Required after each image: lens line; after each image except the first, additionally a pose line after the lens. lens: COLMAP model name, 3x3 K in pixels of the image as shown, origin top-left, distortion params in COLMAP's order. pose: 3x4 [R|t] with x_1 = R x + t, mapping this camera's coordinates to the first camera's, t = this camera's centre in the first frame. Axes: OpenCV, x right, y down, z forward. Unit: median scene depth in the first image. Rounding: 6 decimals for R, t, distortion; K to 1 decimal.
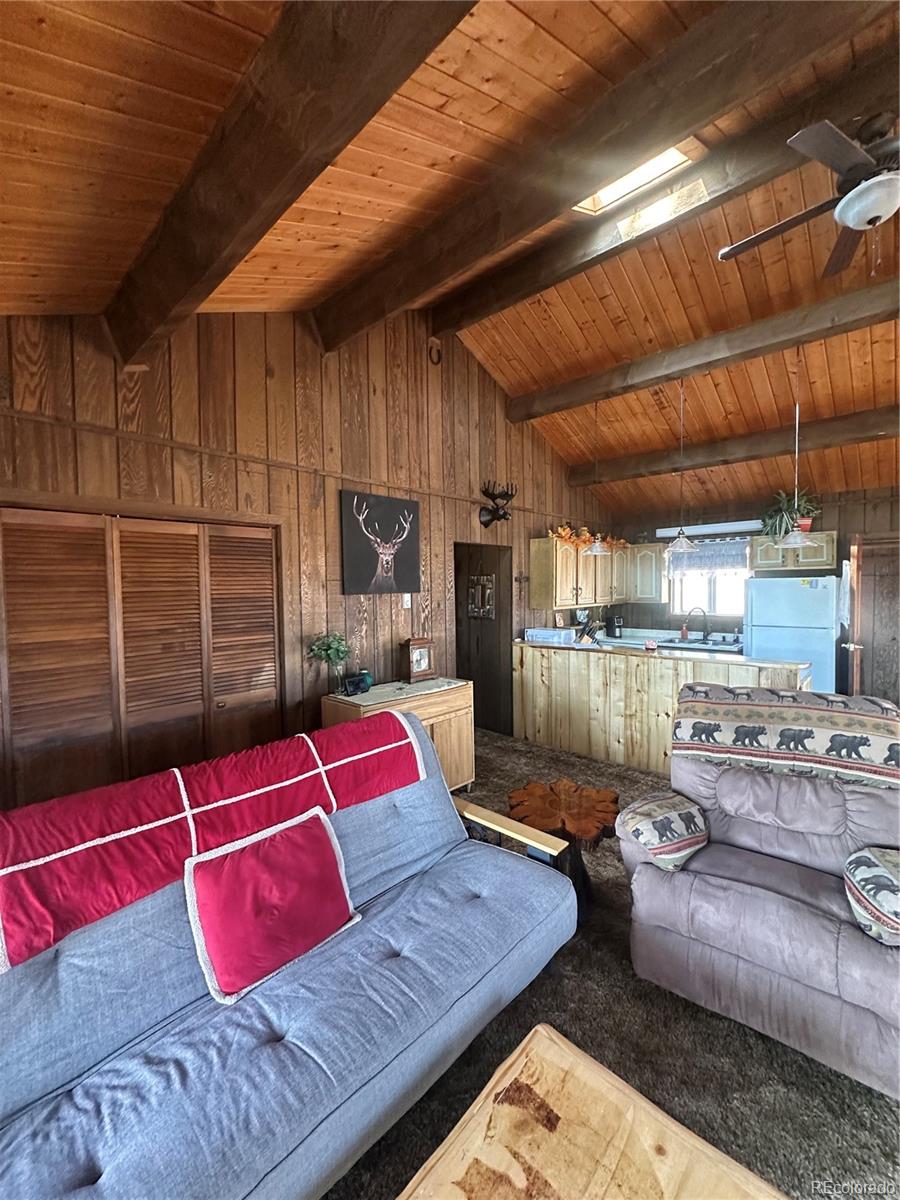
lens RADIAL K [[481.0, 0, 450.0], [0, 481.0, 600.0], [0, 0, 1]] dist [-0.000455, -0.000211]
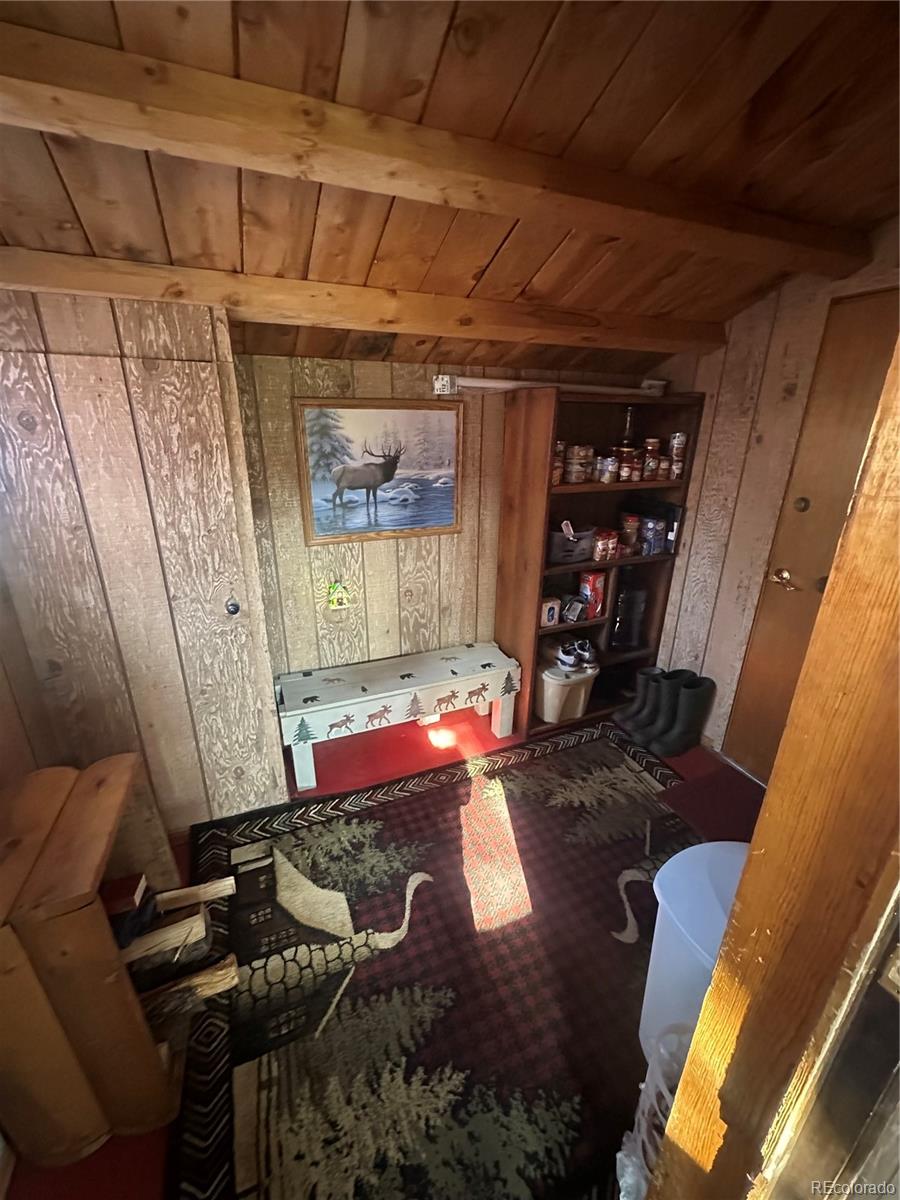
lens RADIAL K [[481.0, 0, 450.0], [0, 481.0, 600.0], [0, 0, 1]] dist [-0.000455, -0.000211]
pose [[0.403340, -0.294492, 0.866367, 0.874899], [0.017372, 0.949091, 0.314523, -0.013719], [-0.914885, -0.111809, 0.387922, 0.927090]]
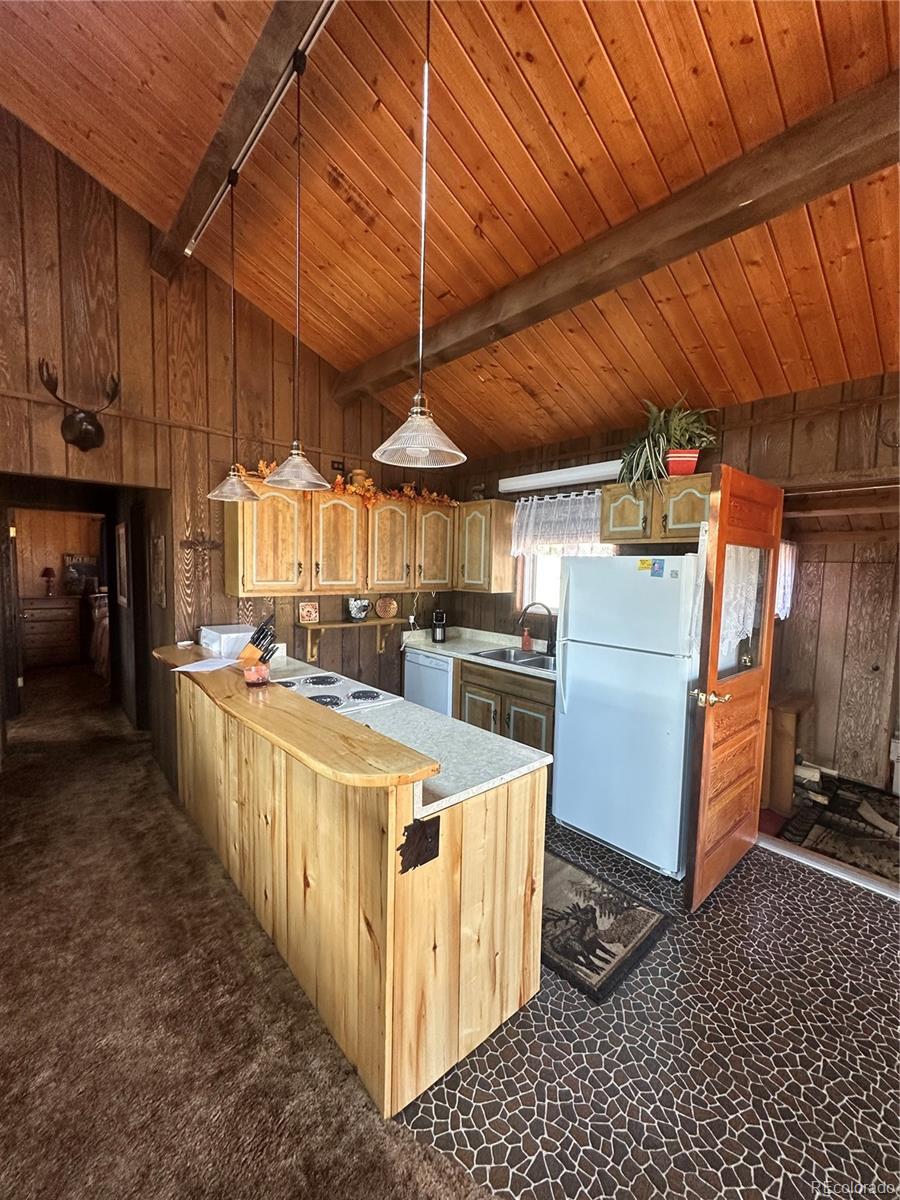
lens RADIAL K [[481.0, 0, 450.0], [0, 481.0, 600.0], [0, 0, 1]] dist [-0.000455, -0.000211]
pose [[0.994518, 0.042651, -0.095475, 0.533593], [-0.038615, 0.998297, 0.043730, -0.012634], [0.097178, -0.039804, 0.994471, 0.420671]]
